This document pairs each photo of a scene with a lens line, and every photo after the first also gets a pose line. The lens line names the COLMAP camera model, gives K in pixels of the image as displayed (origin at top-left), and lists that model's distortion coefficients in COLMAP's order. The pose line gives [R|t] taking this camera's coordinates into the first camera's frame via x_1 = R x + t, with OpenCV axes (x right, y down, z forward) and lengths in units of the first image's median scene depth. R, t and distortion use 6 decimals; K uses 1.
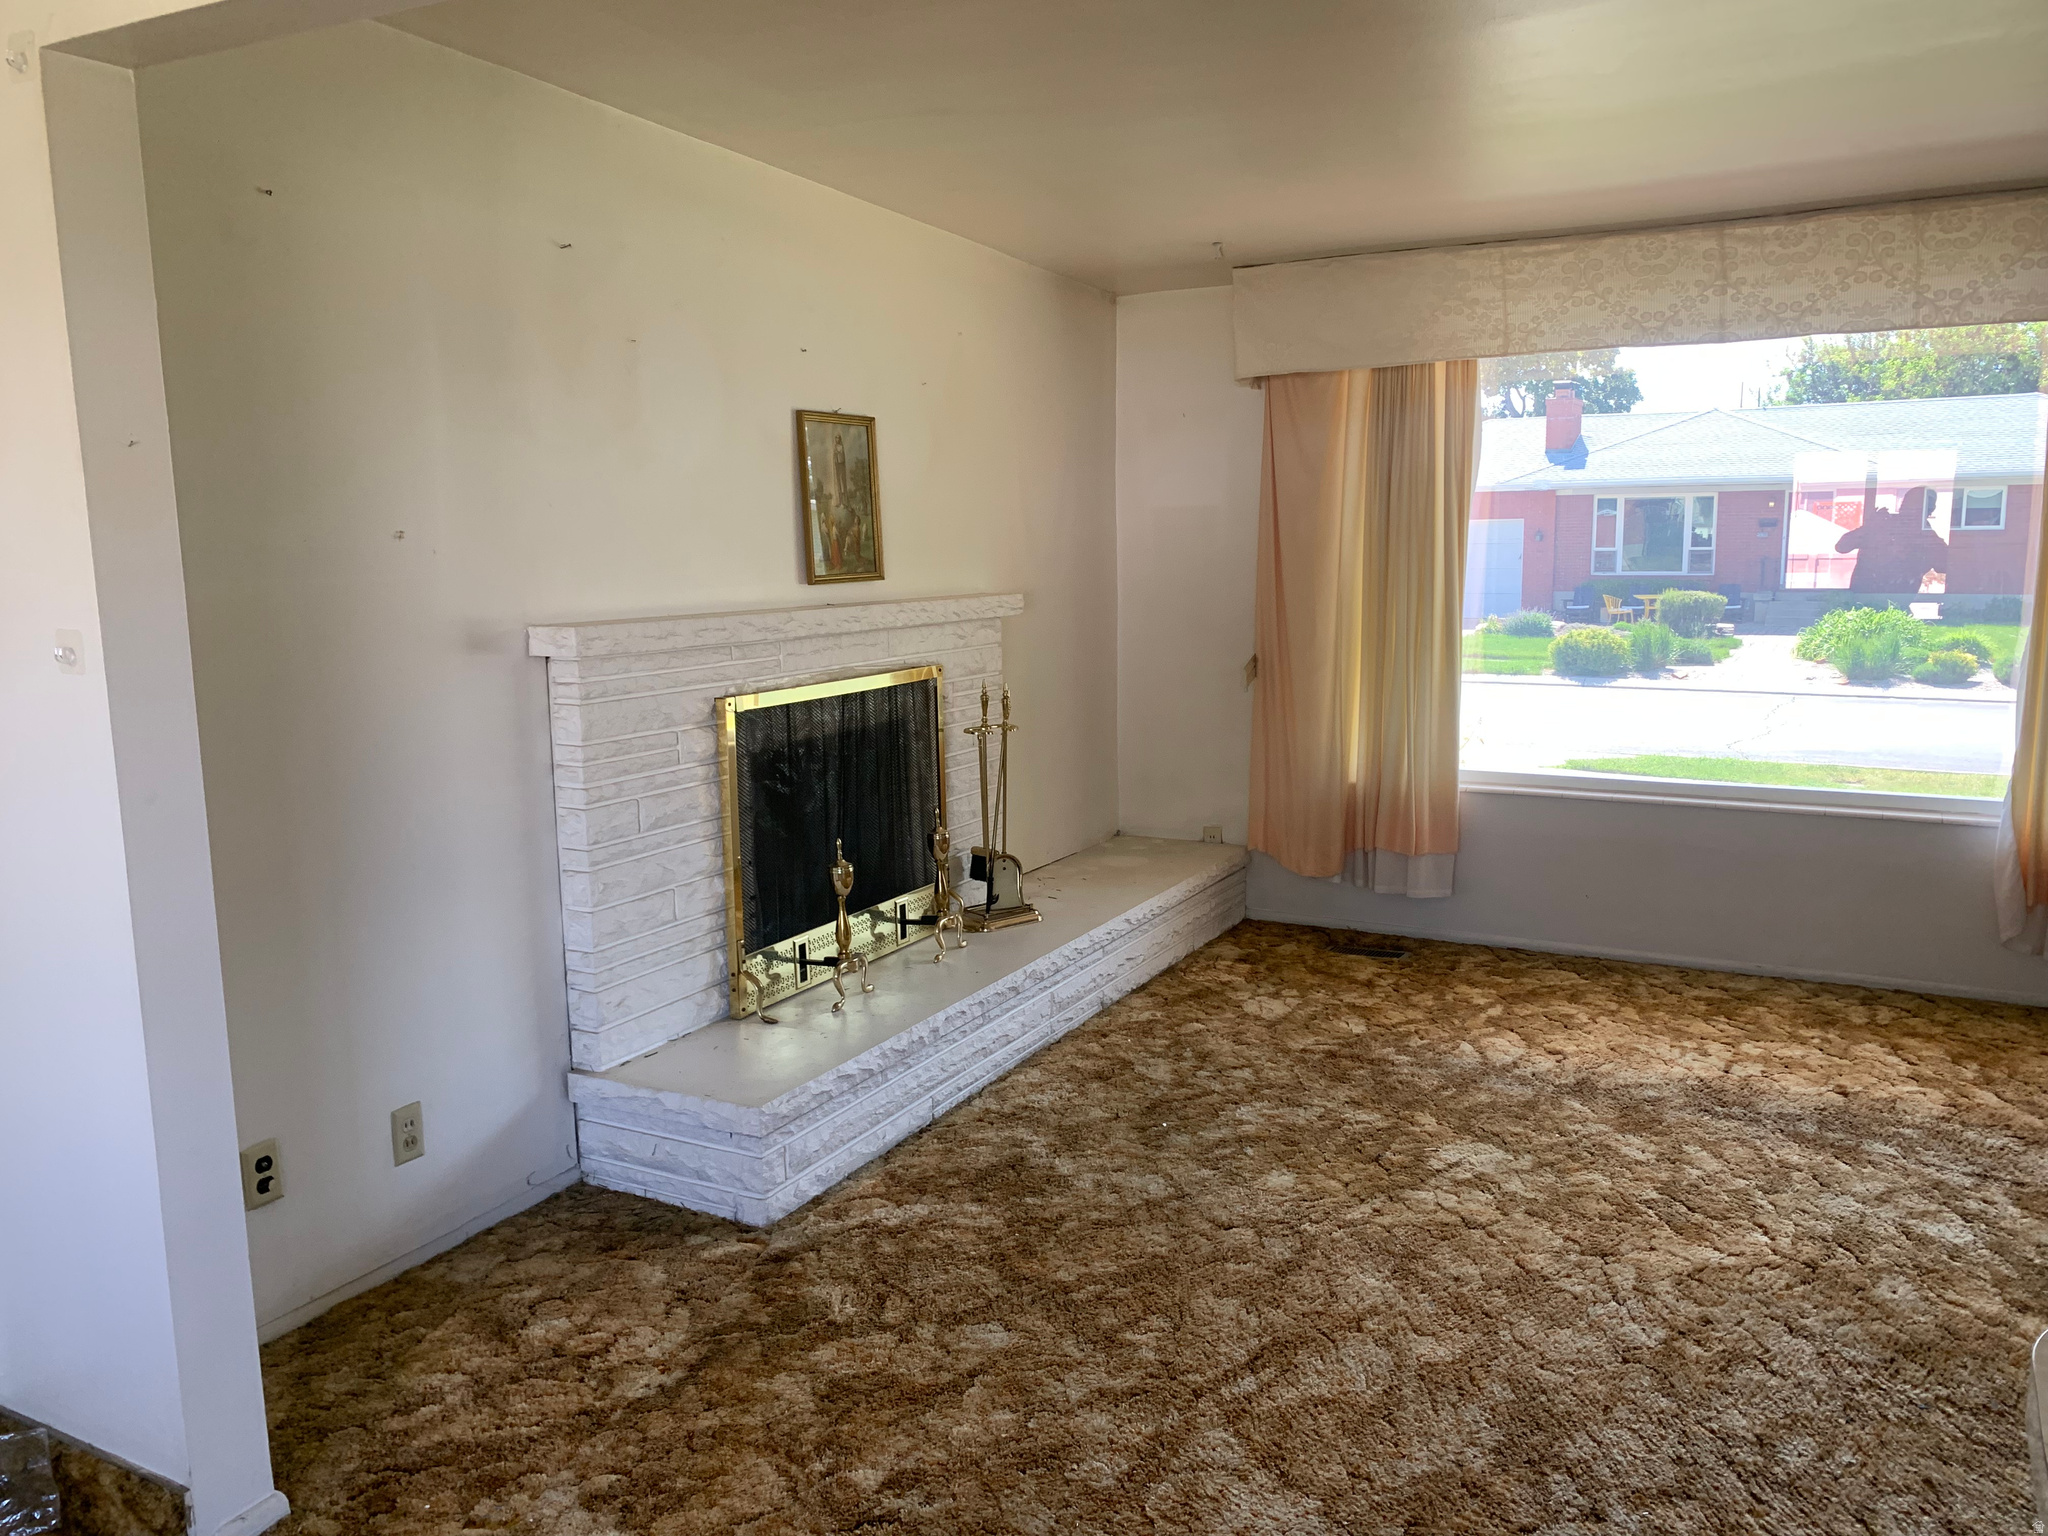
lens RADIAL K [[1542.7, 0, 1024.0], [0, 1542.7, 768.0], [0, 0, 1]] dist [0.043831, -0.043969]
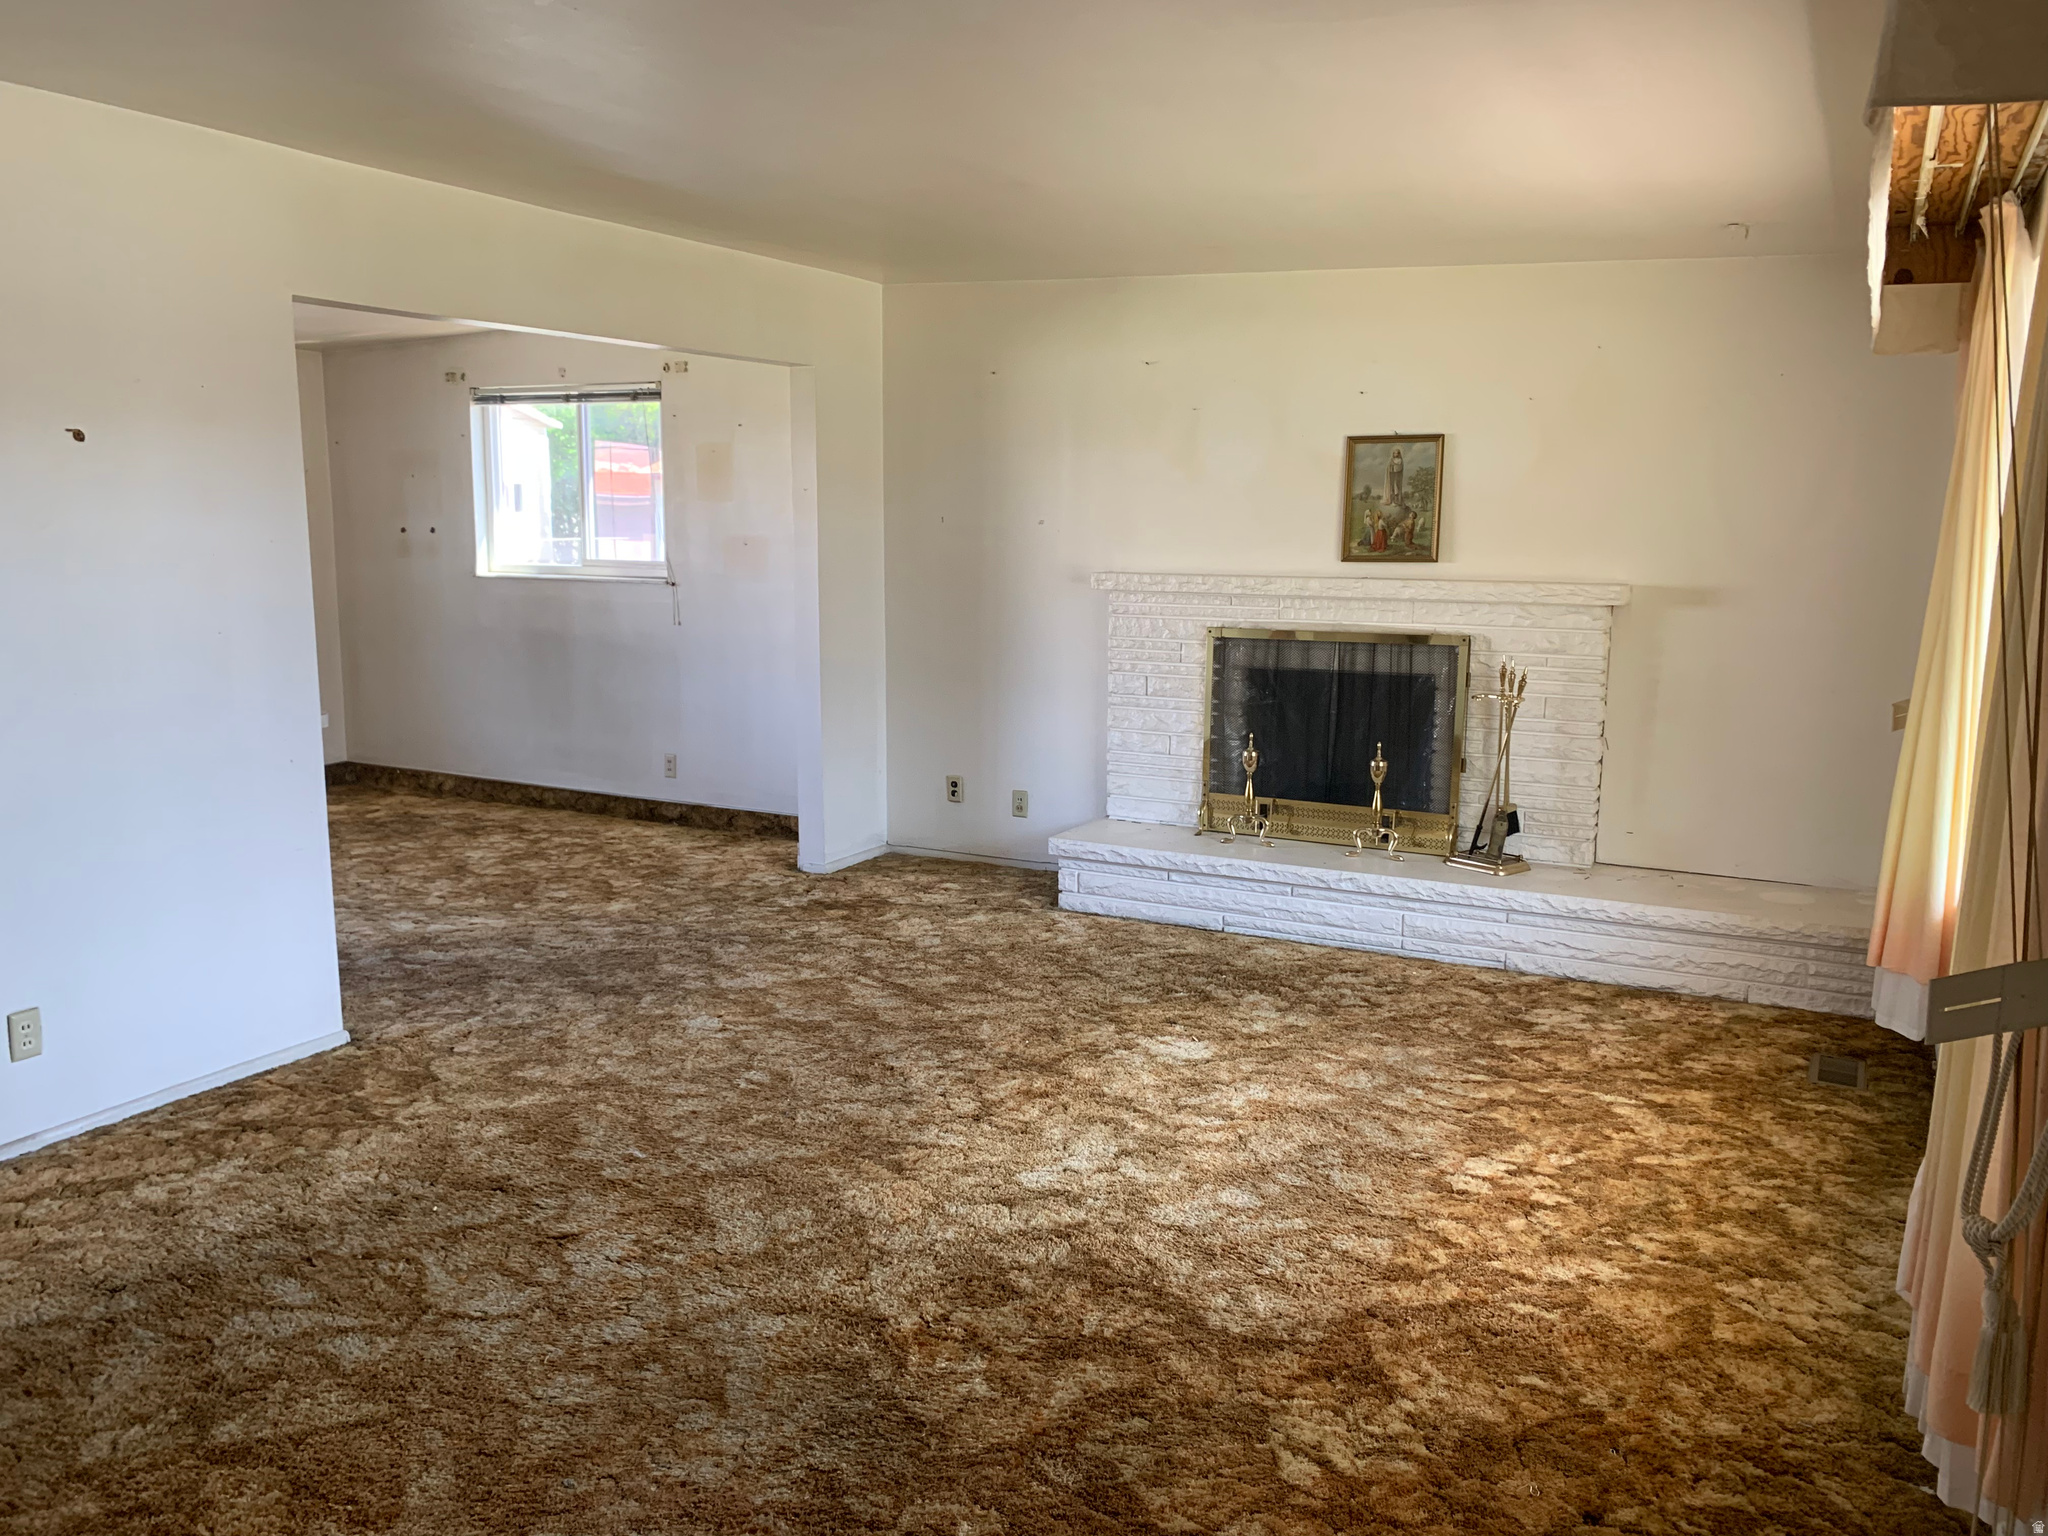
lens RADIAL K [[1542.7, 0, 1024.0], [0, 1542.7, 768.0], [0, 0, 1]] dist [0.043831, -0.043969]
pose [[0.005660, 0.177546, -0.984096, 1.225160], [-0.155018, 0.972371, 0.174540, -0.133257], [0.987895, 0.151565, 0.033026, 0.682224]]
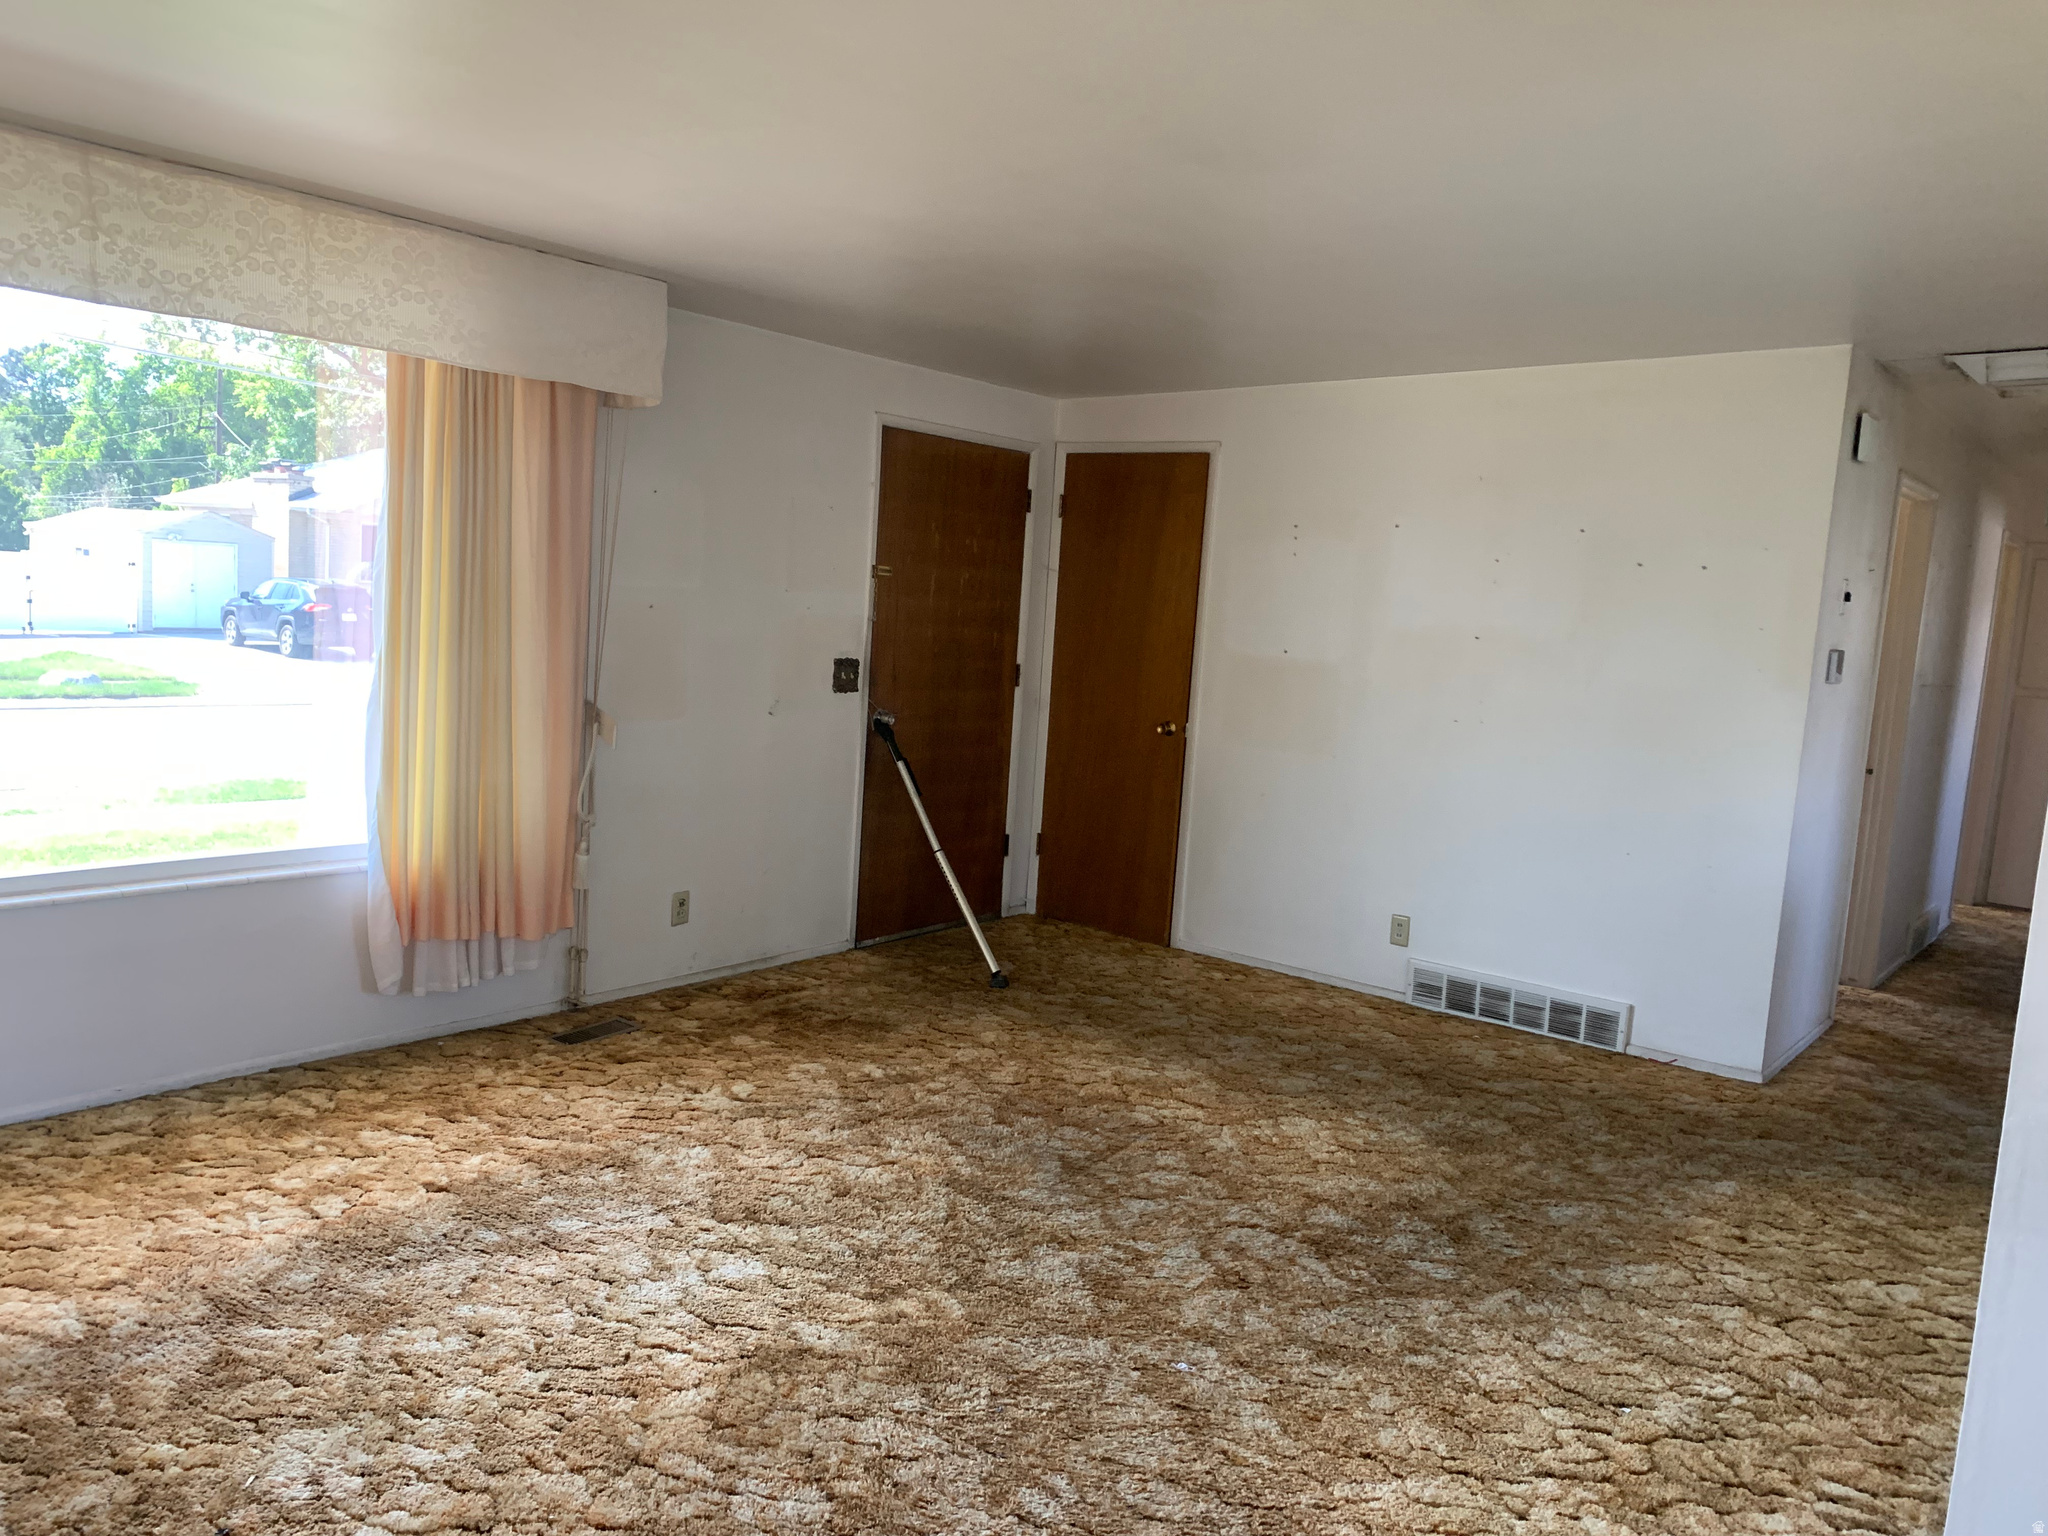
lens RADIAL K [[1580.6, 0, 1024.0], [0, 1580.6, 768.0], [0, 0, 1]] dist [0.021362, -0.001105]
pose [[0.171326, -0.089197, 0.981168, -0.280699], [0.083564, 0.993620, 0.075737, -0.071489], [-0.981664, 0.069015, 0.177687, 0.455515]]
